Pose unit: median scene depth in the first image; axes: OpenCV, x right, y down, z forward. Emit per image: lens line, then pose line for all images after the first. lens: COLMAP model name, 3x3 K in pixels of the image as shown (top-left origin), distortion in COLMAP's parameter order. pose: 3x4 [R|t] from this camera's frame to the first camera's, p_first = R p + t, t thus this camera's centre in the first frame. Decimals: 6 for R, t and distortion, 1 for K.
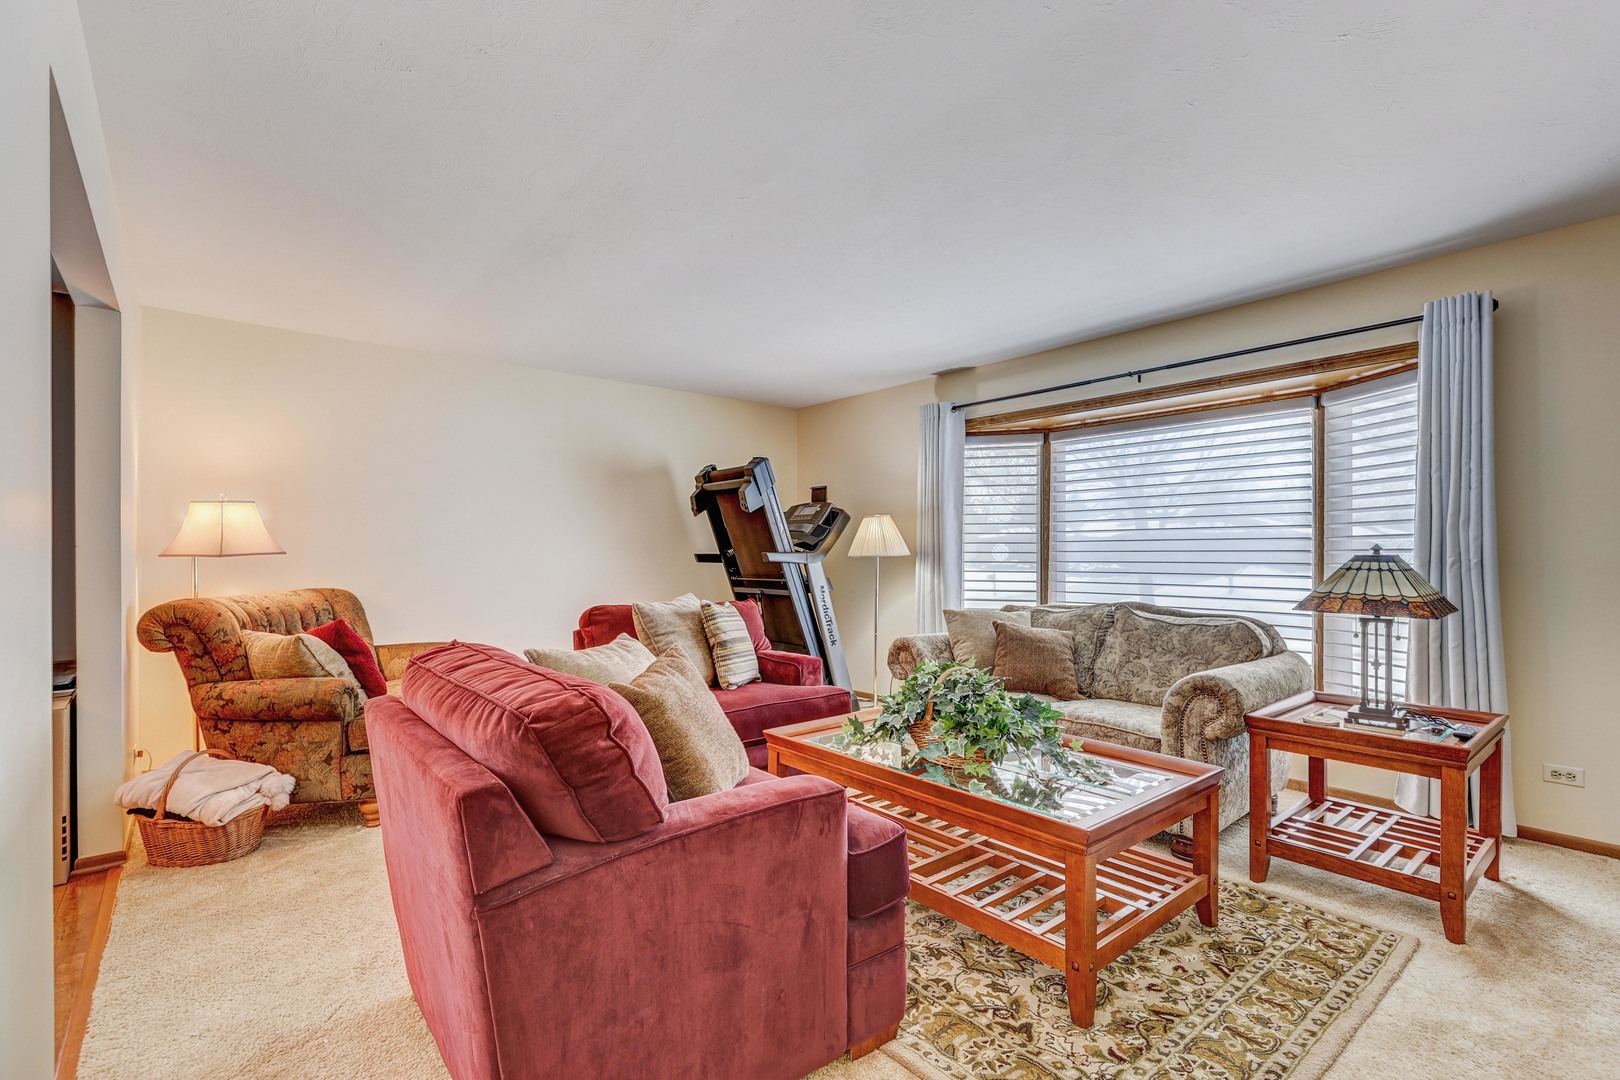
lens RADIAL K [[722.6, 0, 815.3], [0, 722.6, 552.6], [0, 0, 1]] dist [0.002933, -0.003263]
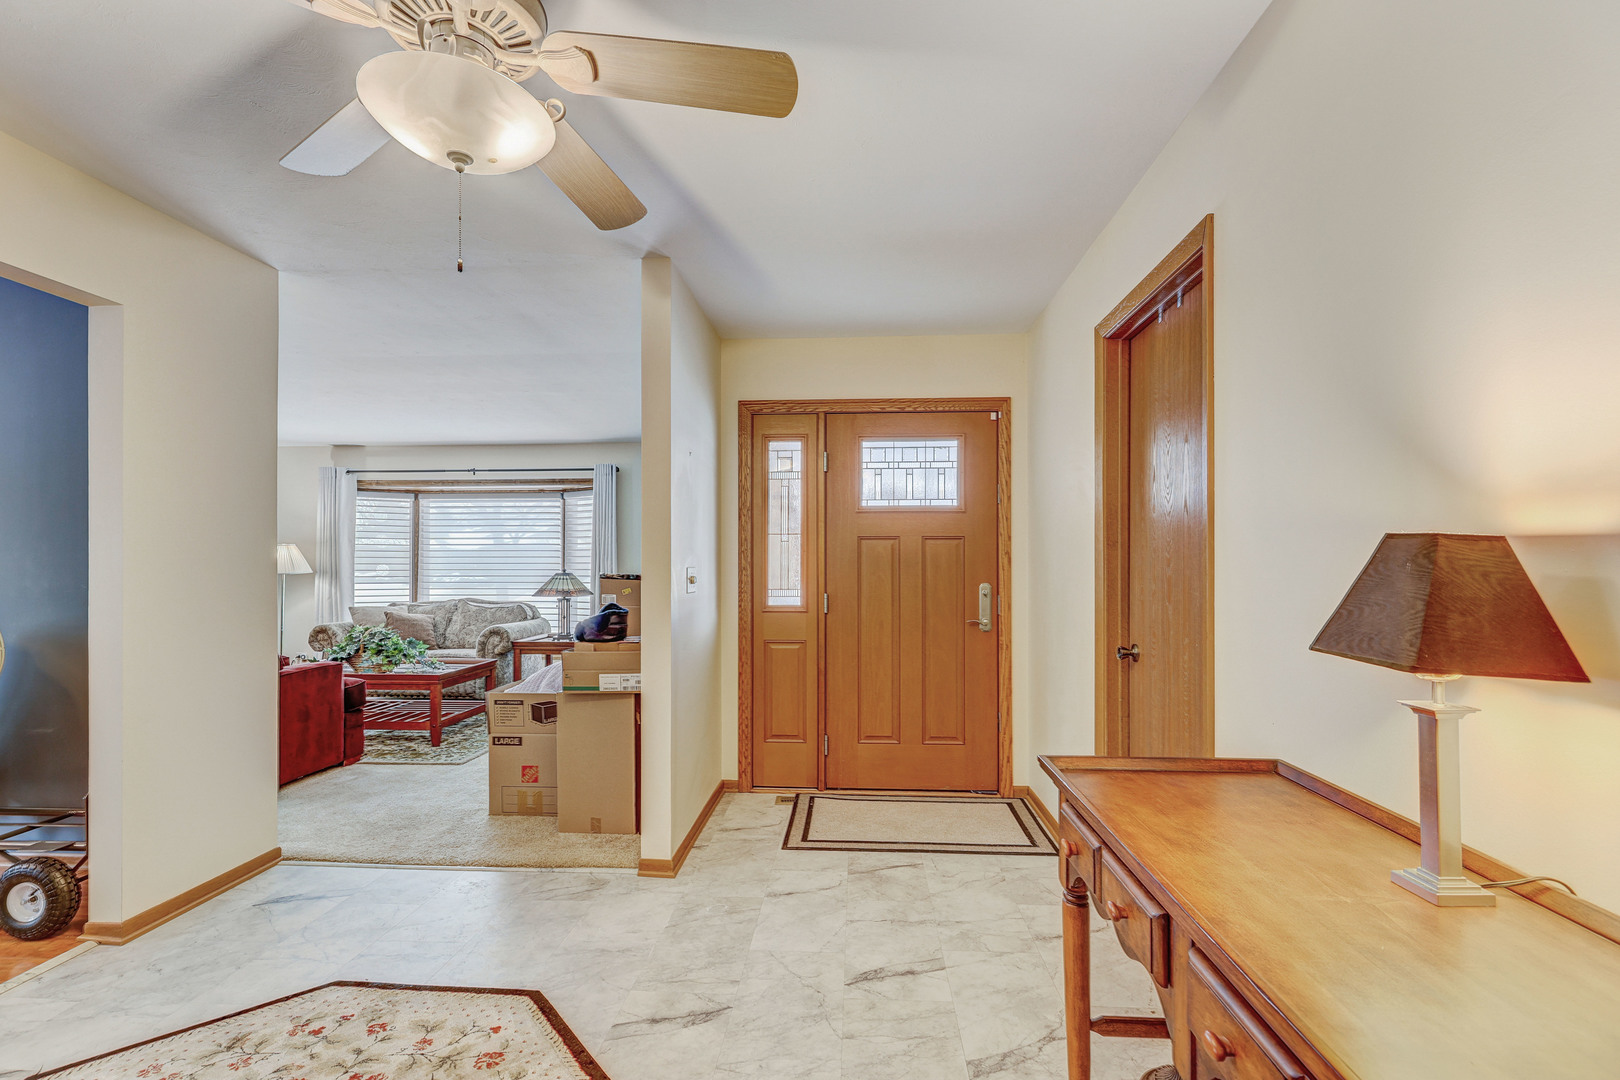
lens RADIAL K [[722.6, 0, 805.4], [0, 722.6, 556.7], [0, 0, 1]] dist [0.002933, -0.003263]
pose [[0.685420, 0.008257, 0.728101, -0.320086], [-0.001084, 0.999946, -0.010319, -0.018662], [-0.728147, 0.006283, 0.685392, -0.906049]]
